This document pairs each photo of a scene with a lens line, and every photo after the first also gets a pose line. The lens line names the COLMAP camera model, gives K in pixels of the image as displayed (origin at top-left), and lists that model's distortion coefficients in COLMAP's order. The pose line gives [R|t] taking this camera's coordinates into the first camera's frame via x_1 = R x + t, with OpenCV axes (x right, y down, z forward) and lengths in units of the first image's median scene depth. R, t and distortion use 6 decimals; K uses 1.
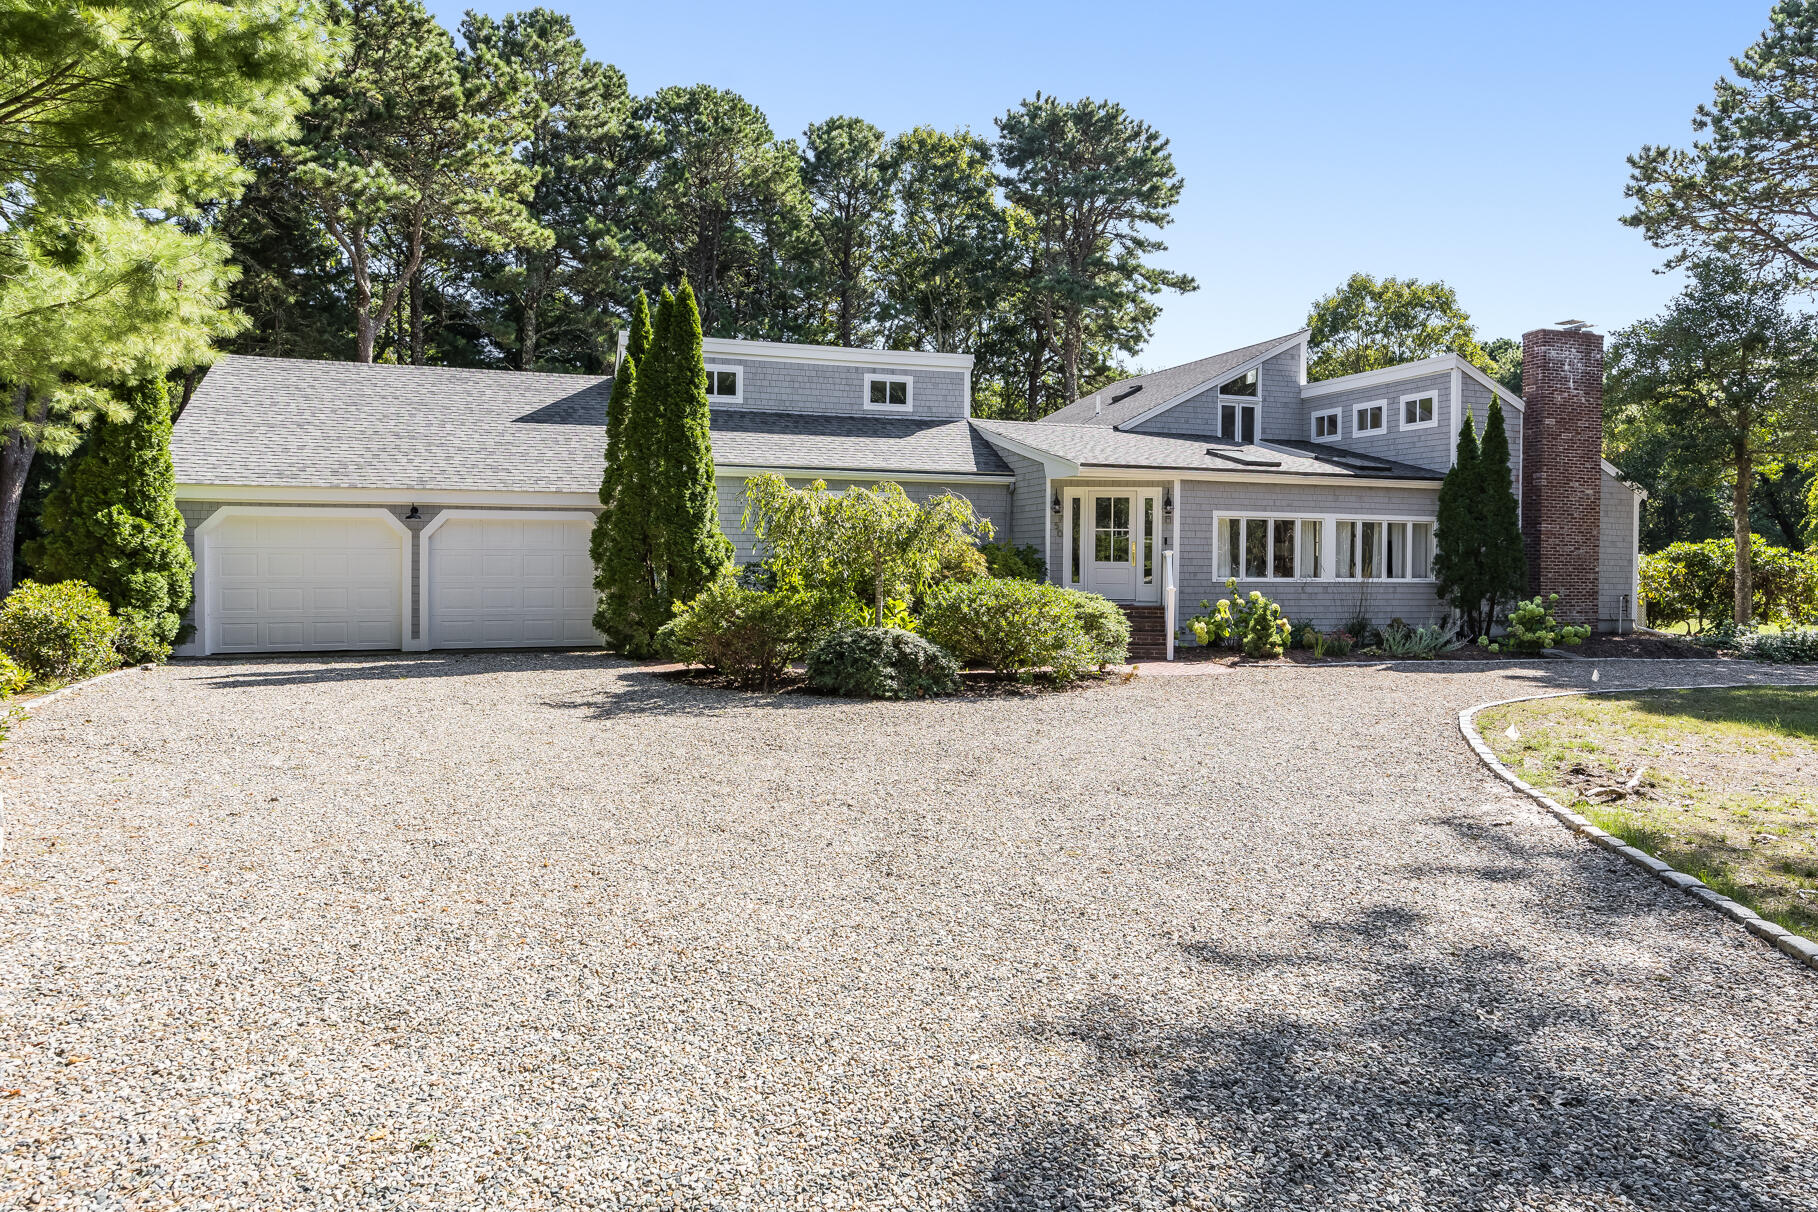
lens RADIAL K [[1211.3, 0, 909.2], [0, 1211.3, 601.1], [0, 0, 1]] dist [-0.004275, -0.000375]
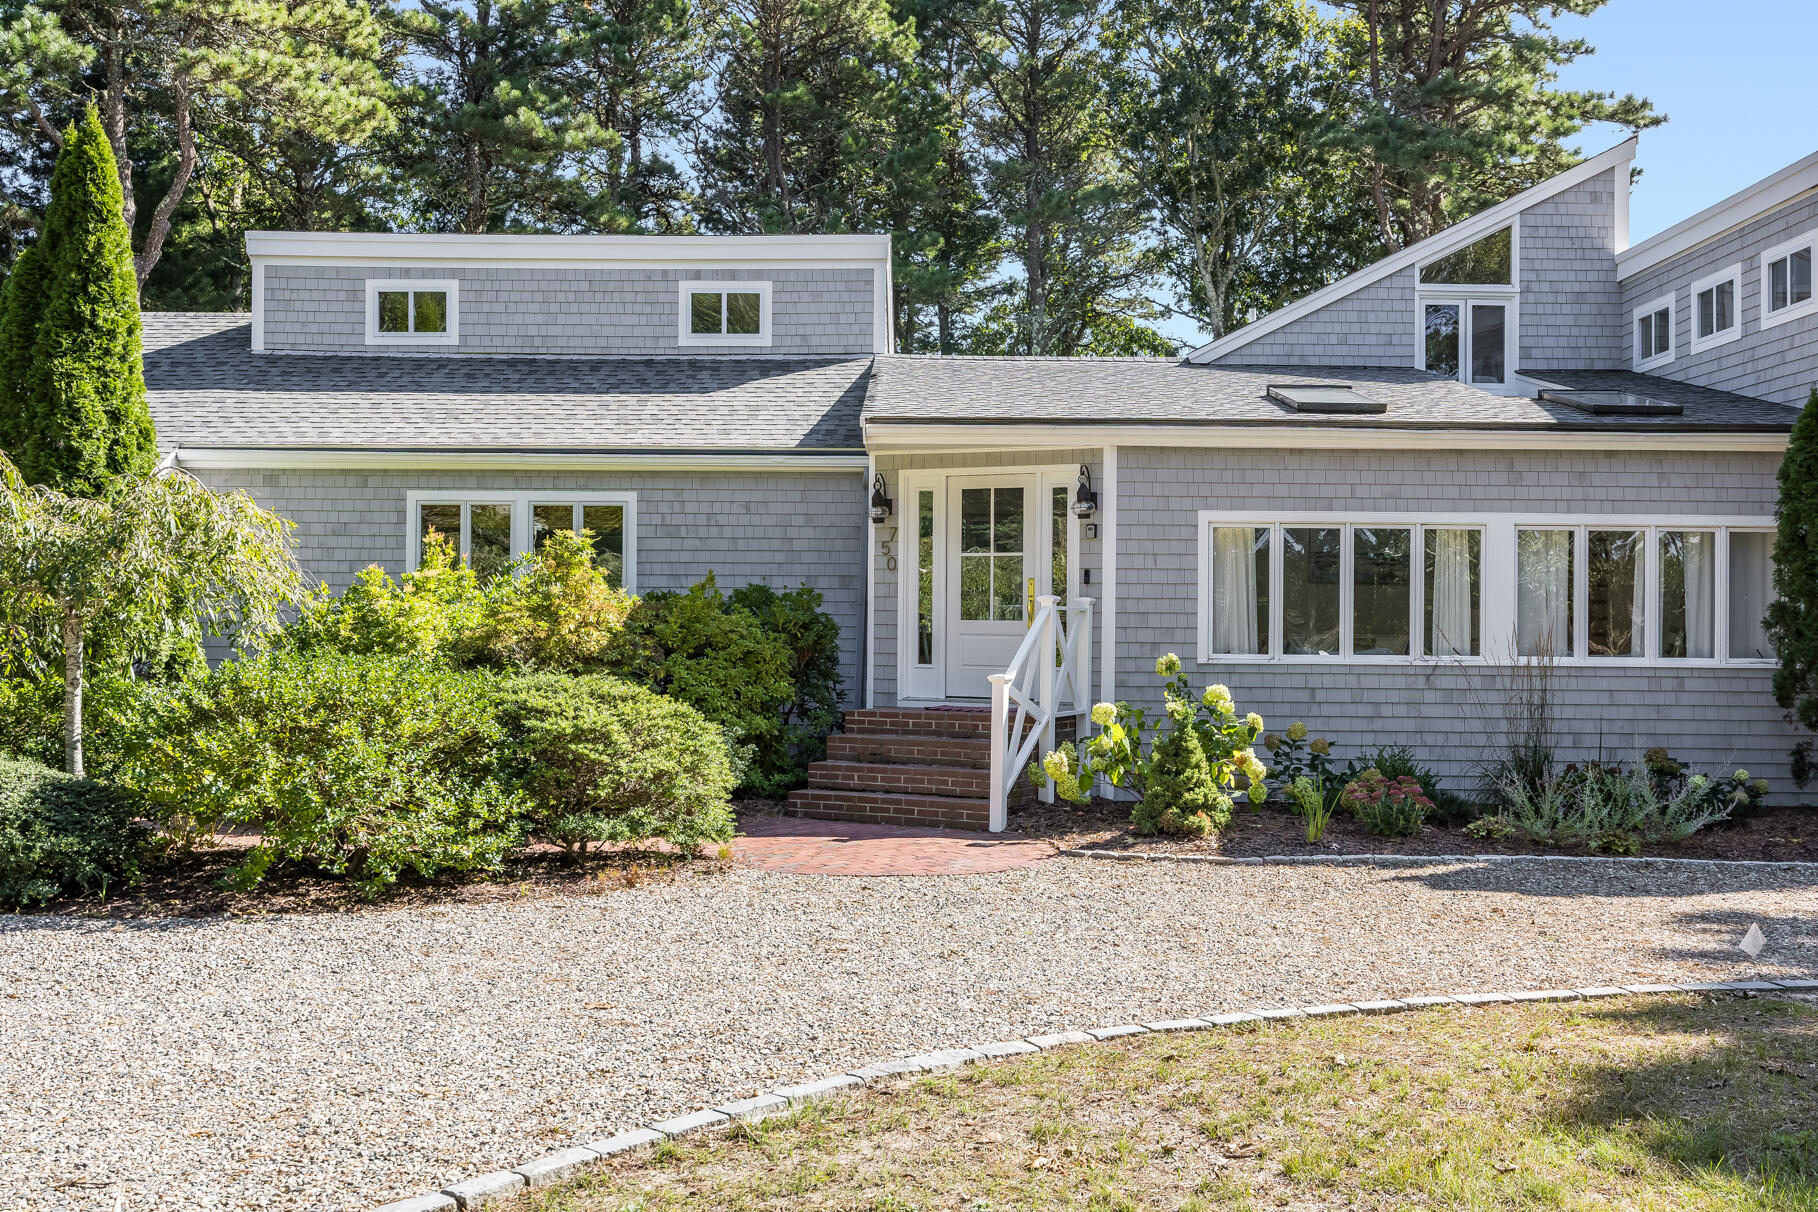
lens RADIAL K [[1772.8, 0, 908.8], [0, 1772.8, 609.1], [0, 0, 1]] dist [0.006085, 0.000000]
pose [[0.945786, -0.005421, -0.324745, 0.336749], [-0.009508, 0.998970, -0.044368, -0.005160], [0.324651, 0.045051, 0.944760, 0.295524]]
